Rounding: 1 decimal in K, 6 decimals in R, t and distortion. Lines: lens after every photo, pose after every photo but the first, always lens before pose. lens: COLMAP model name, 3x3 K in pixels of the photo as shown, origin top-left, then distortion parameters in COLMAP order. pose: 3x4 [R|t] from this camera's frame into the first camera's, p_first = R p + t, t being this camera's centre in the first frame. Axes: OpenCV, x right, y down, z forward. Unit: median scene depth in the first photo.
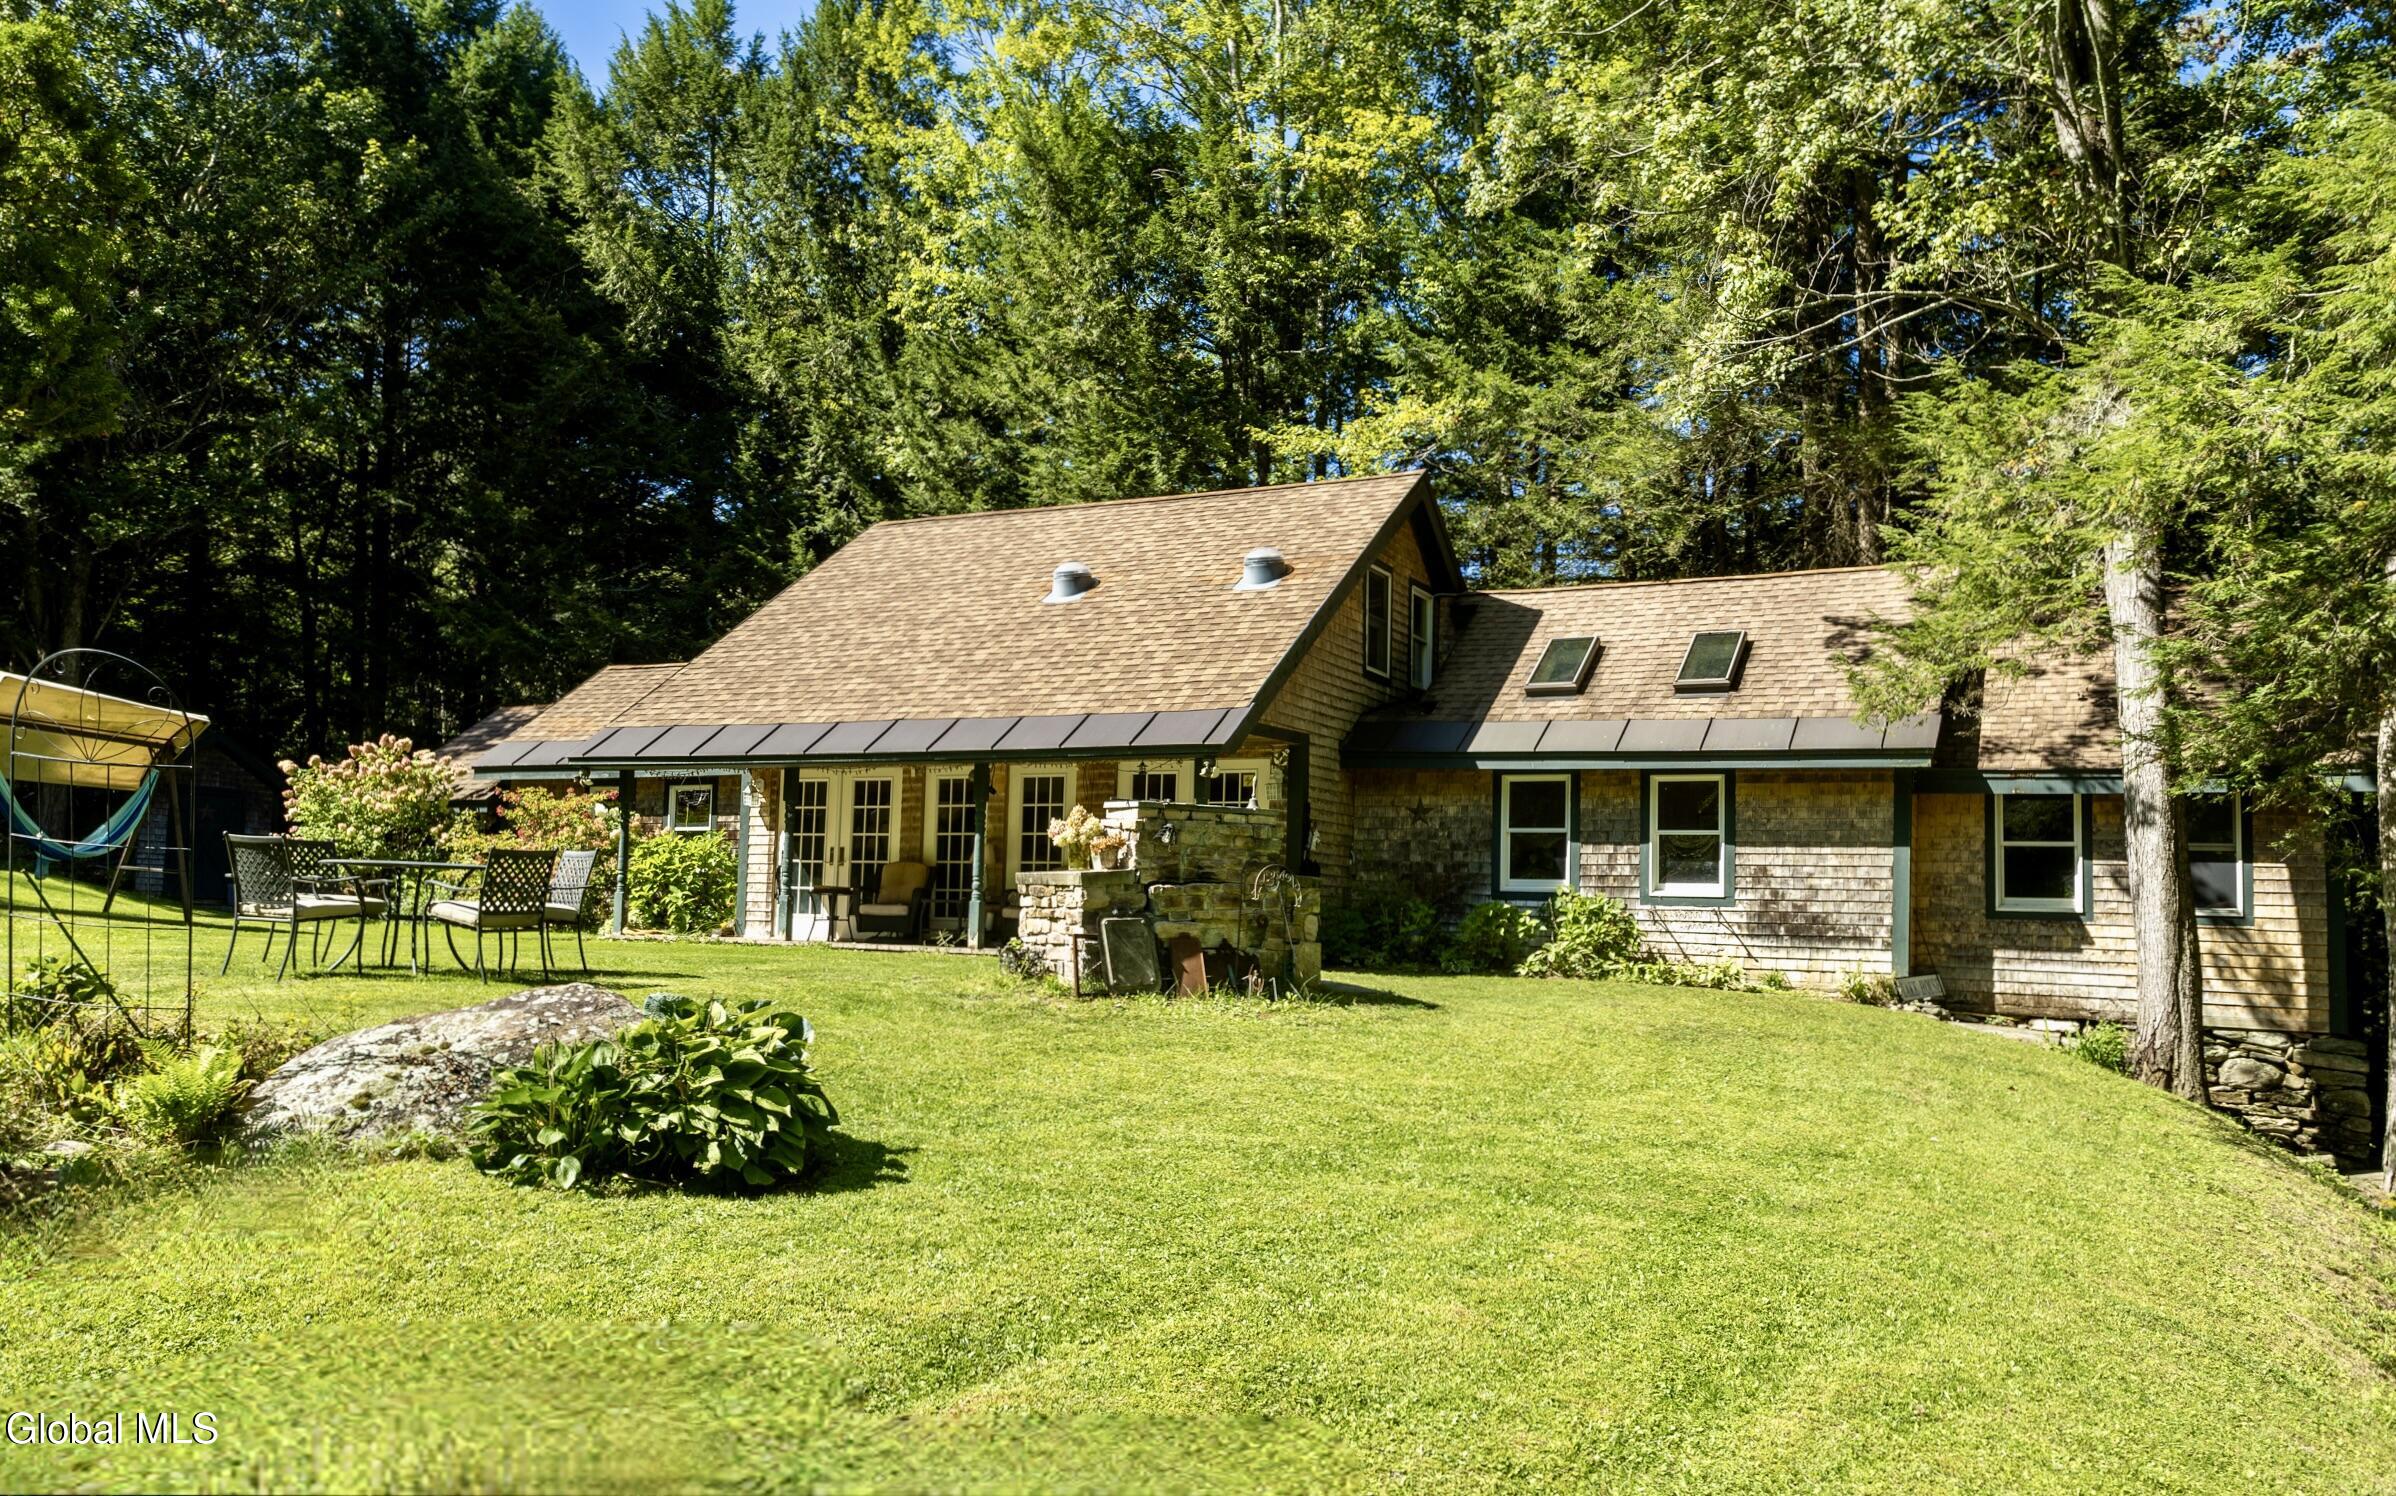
lens RADIAL K [[1922.6, 0, 1198.0], [0, 1922.6, 748.0], [0, 0, 1]] dist [0.142134, 0.001677]
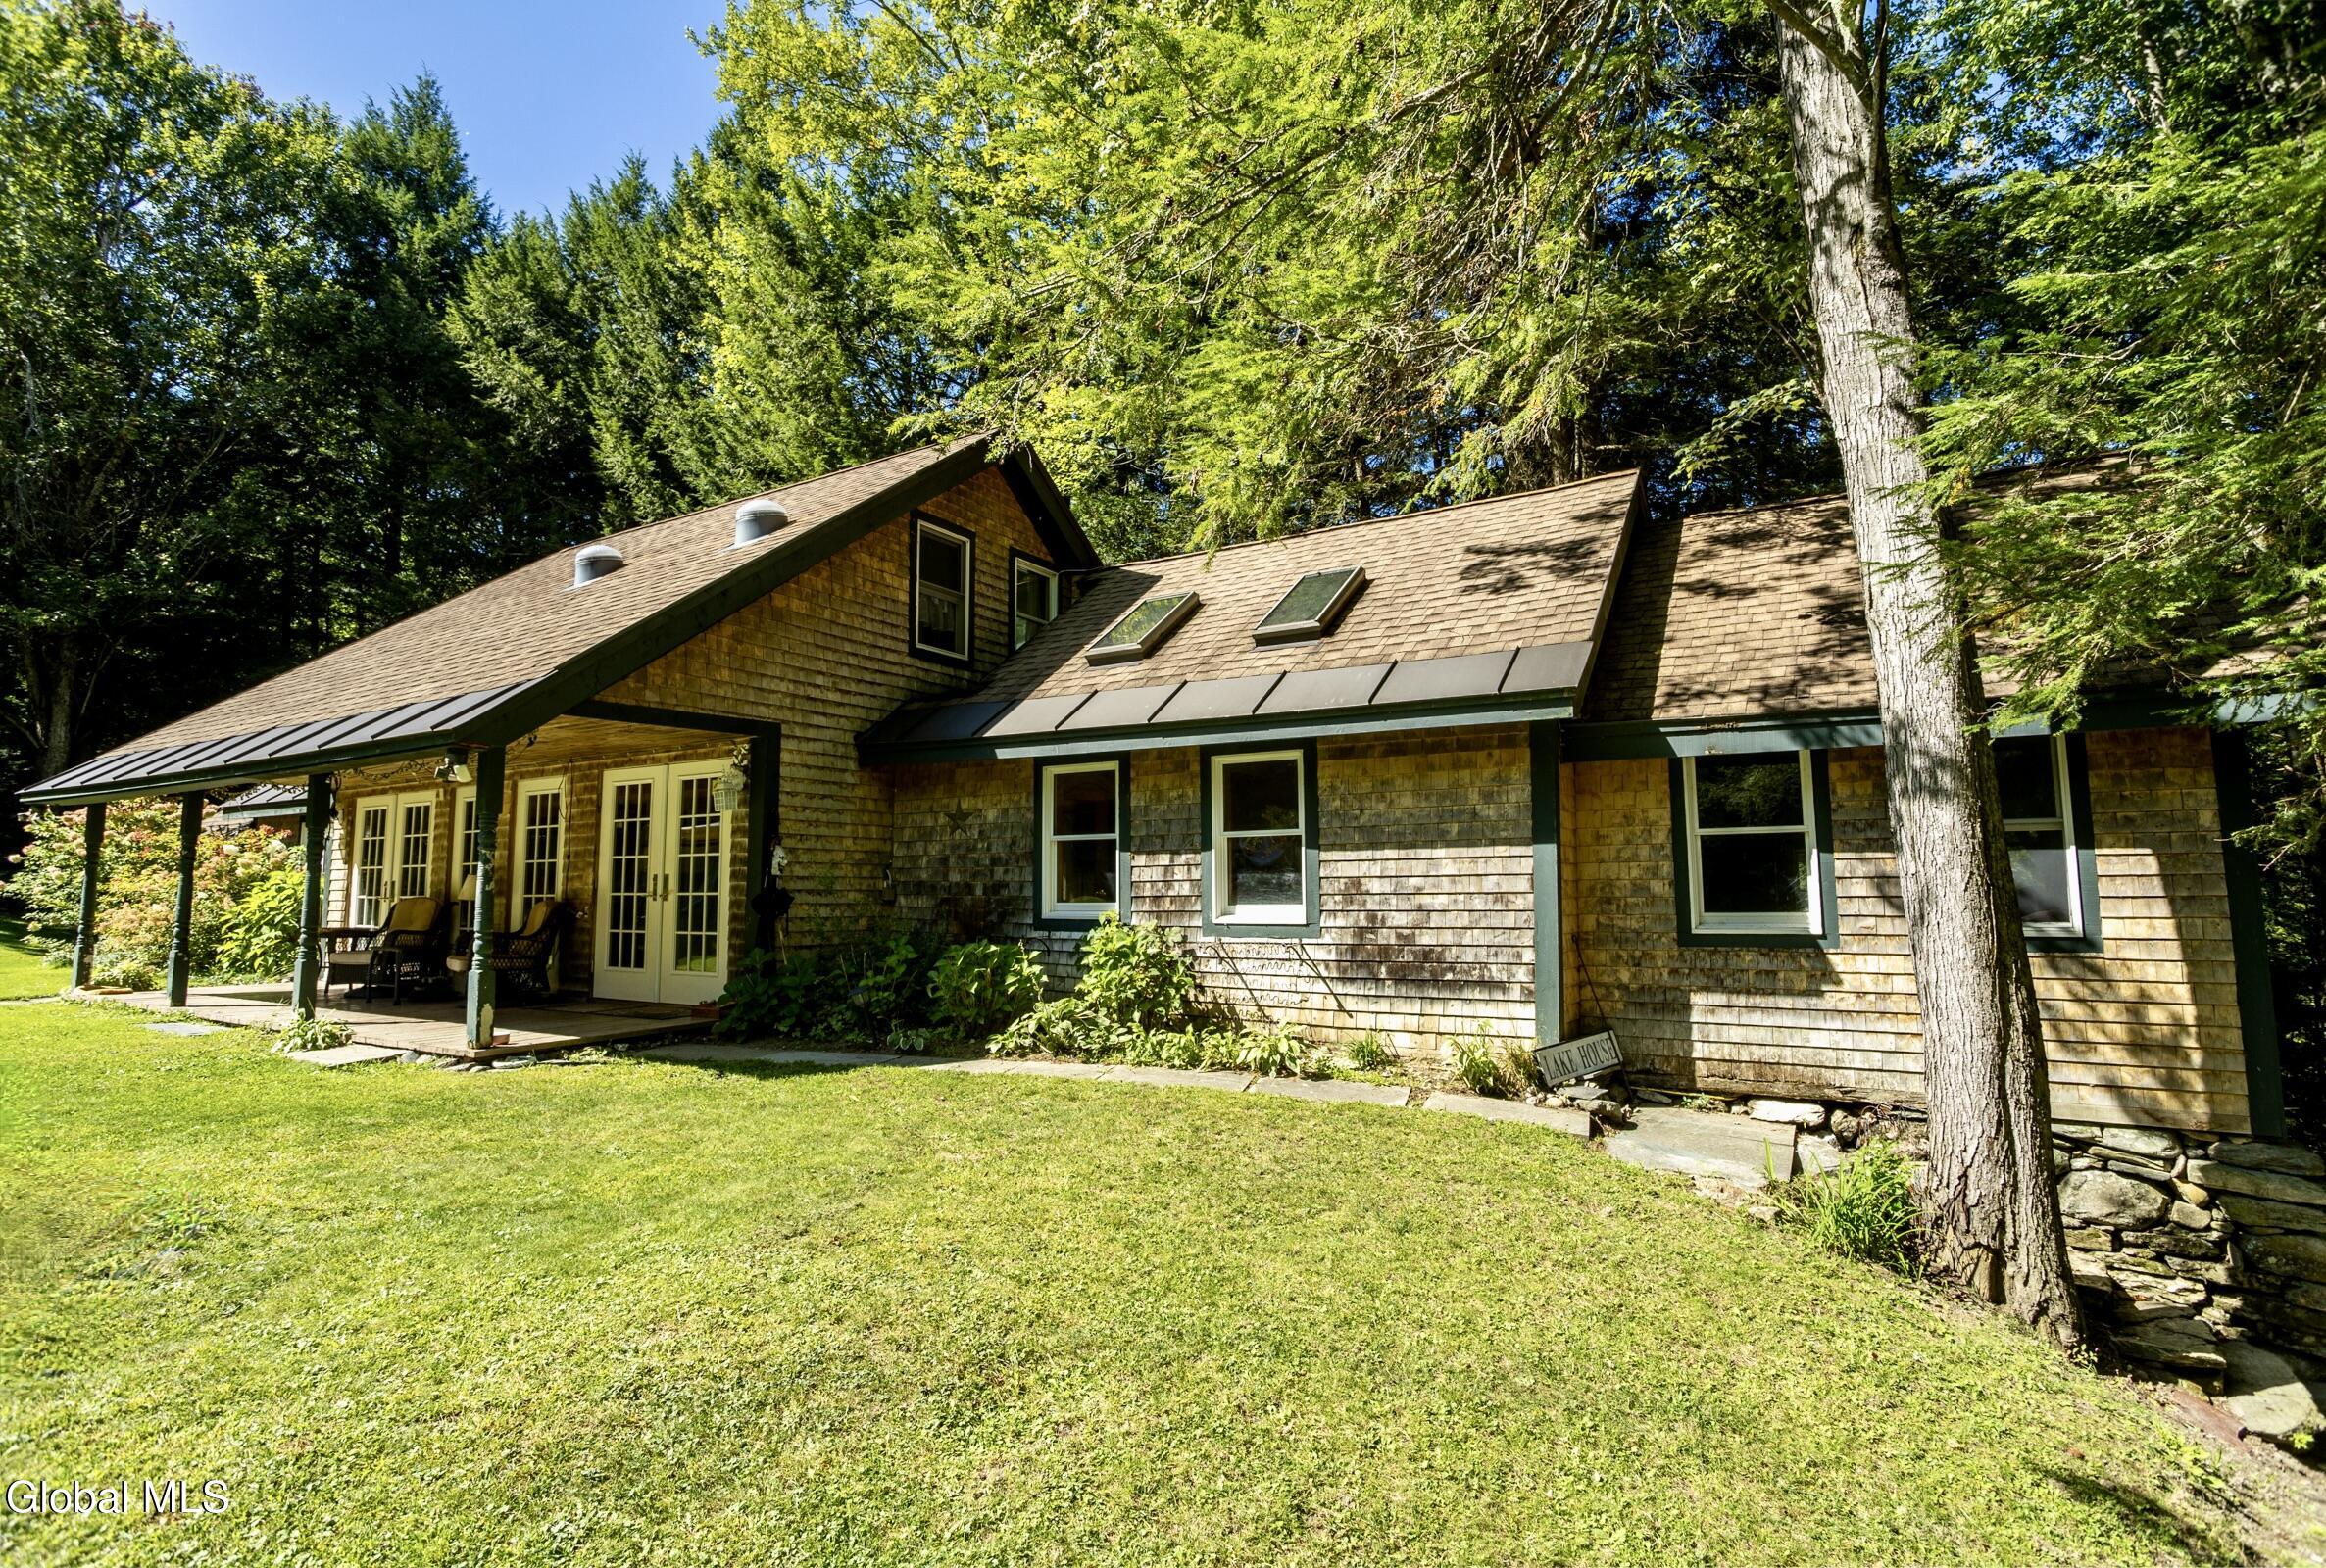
lens RADIAL K [[1148.3, 0, 1163.4], [0, 1148.3, 753.2], [0, 0, 1]] dist [-0.004009, 0.012833]
pose [[0.994733, -0.043128, -0.092989, 0.266619], [0.040708, 0.998785, -0.027774, 0.025296], [0.094074, 0.023842, 0.995280, 0.596619]]
